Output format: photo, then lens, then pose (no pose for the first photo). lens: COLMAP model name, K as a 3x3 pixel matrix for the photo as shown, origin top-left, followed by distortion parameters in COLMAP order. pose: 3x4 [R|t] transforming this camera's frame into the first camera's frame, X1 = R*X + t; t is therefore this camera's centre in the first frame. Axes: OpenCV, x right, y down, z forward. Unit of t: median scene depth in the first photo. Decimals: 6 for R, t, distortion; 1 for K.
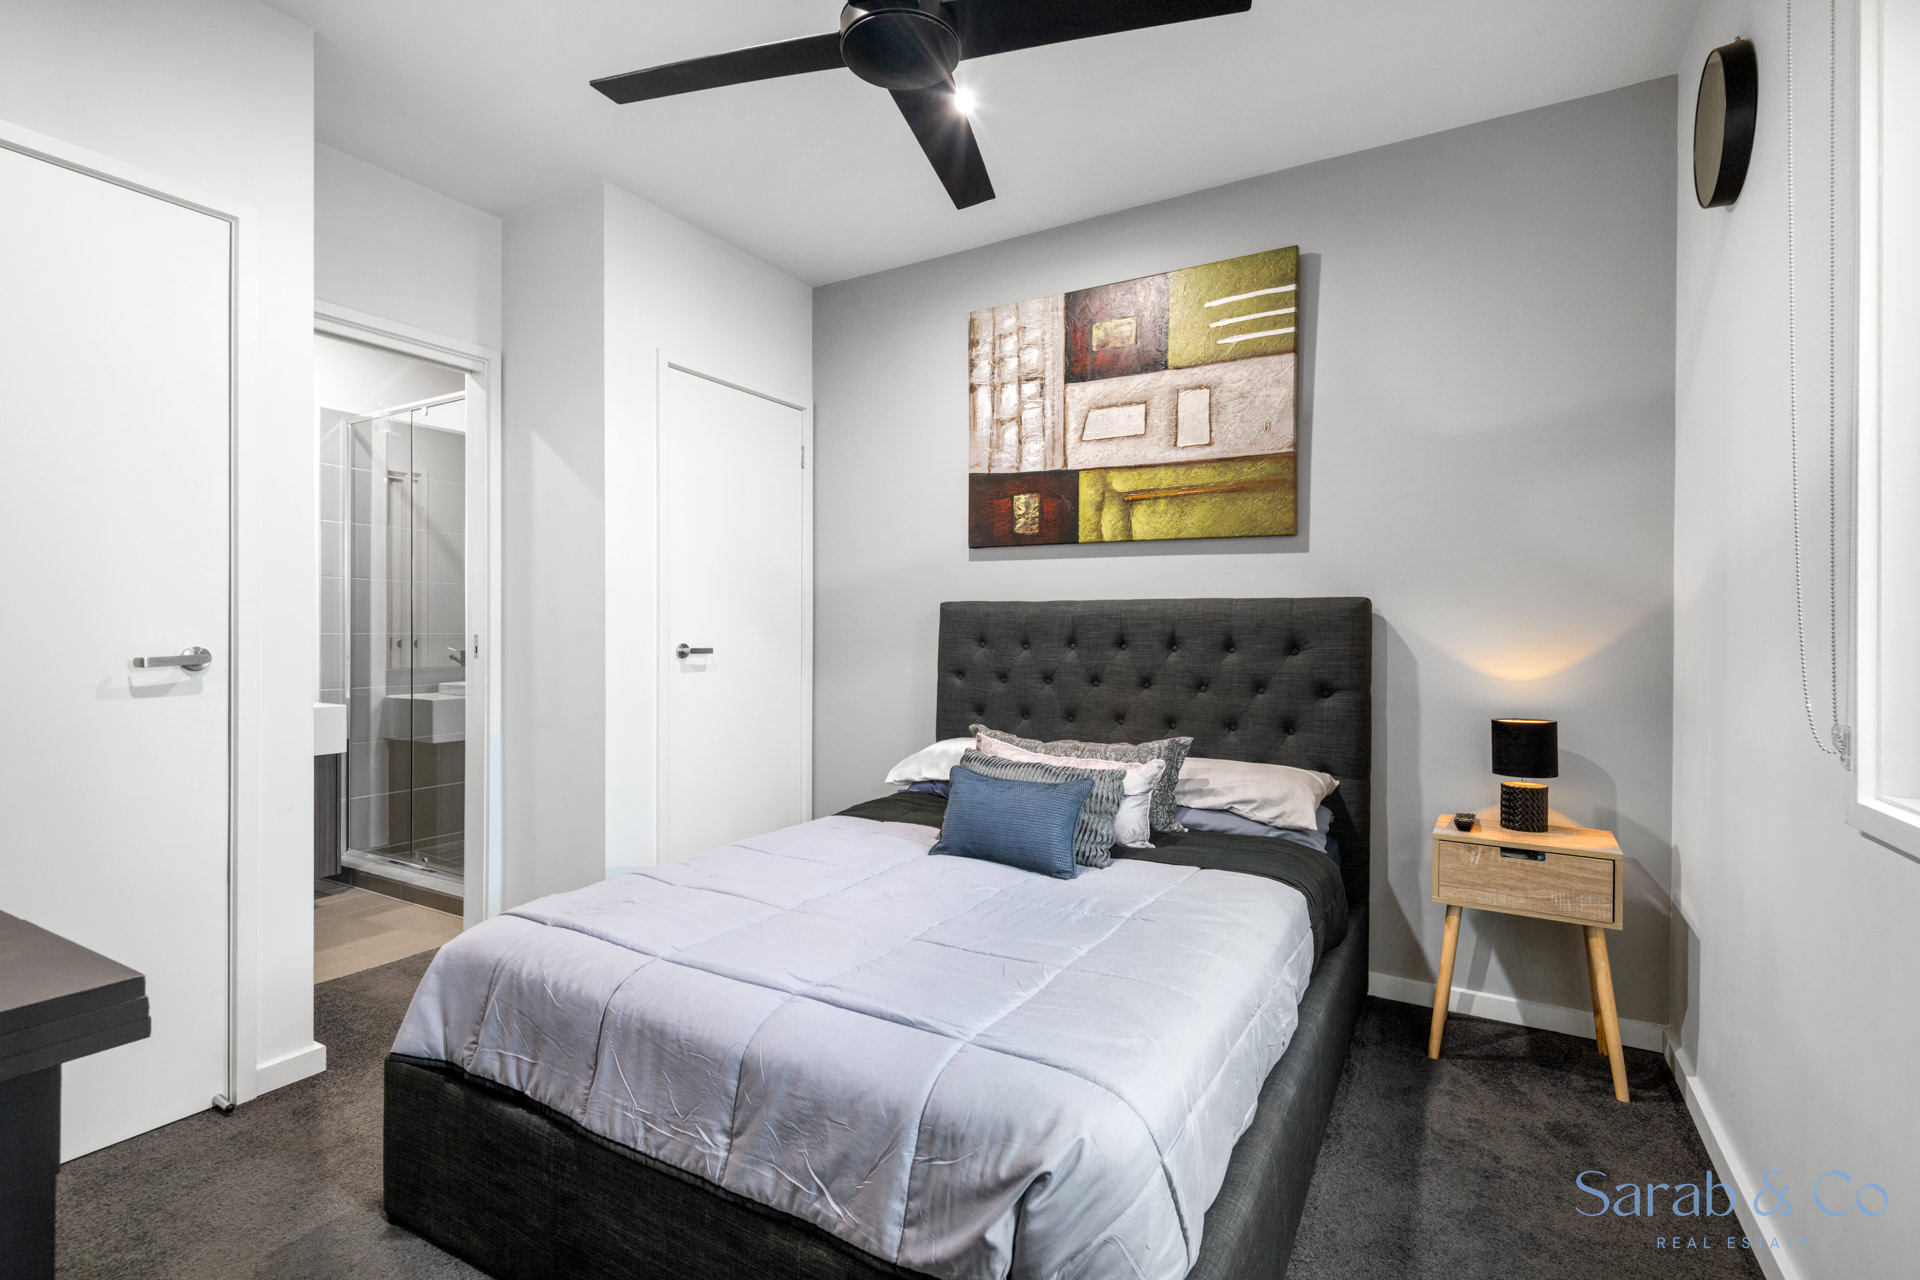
lens RADIAL K [[881.4, 0, 981.1], [0, 881.4, 630.6], [0, 0, 1]] dist [0.002808, 0.000439]
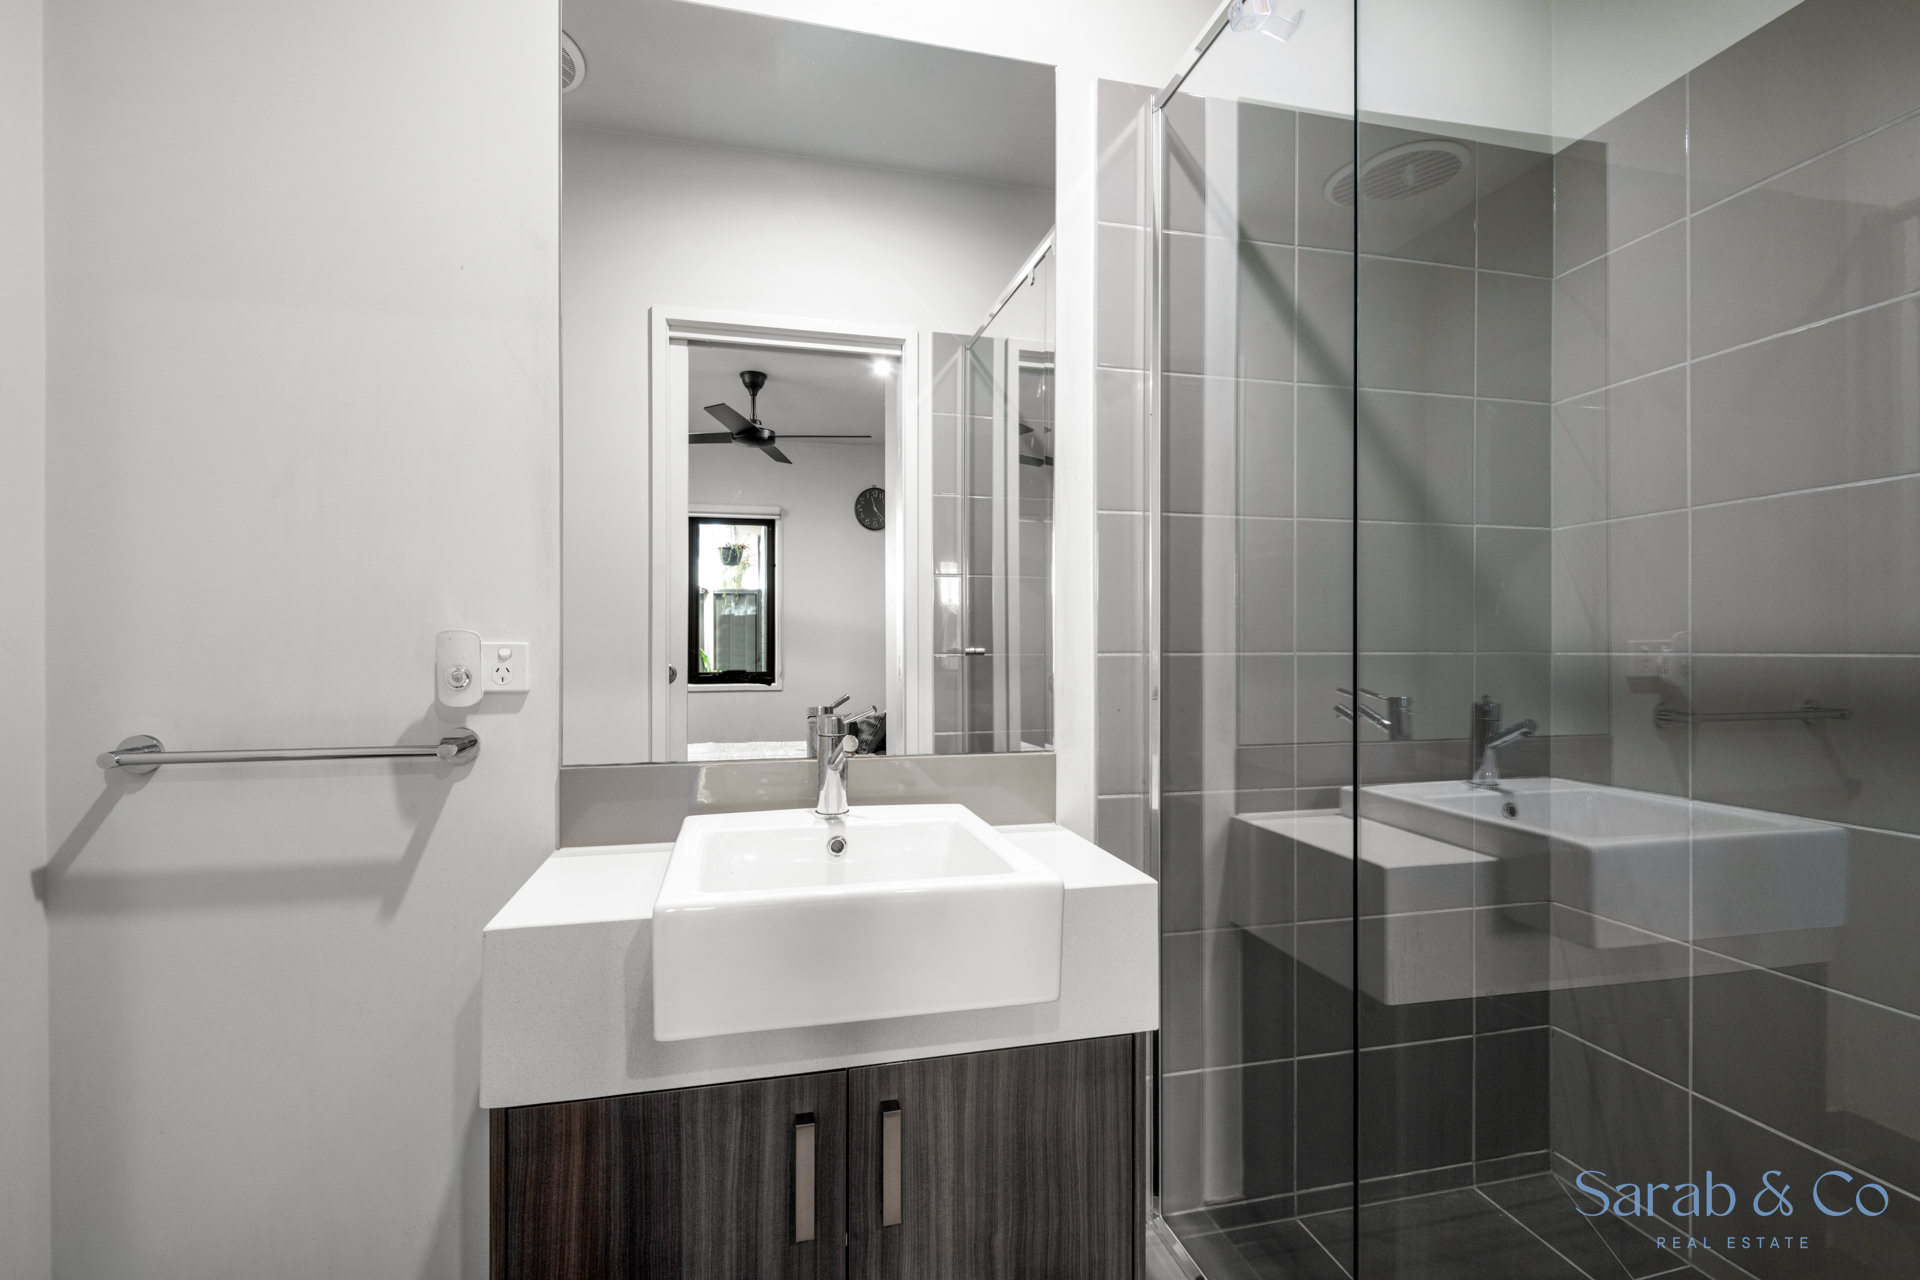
lens RADIAL K [[881.4, 0, 966.6], [0, 881.4, 636.9], [0, 0, 1]] dist [0.002808, 0.000439]
pose [[0.682251, -0.002939, -0.731113, -0.480991], [0.001097, 0.999995, -0.002996, -0.003941], [0.731118, 0.001242, 0.682250, 0.661239]]
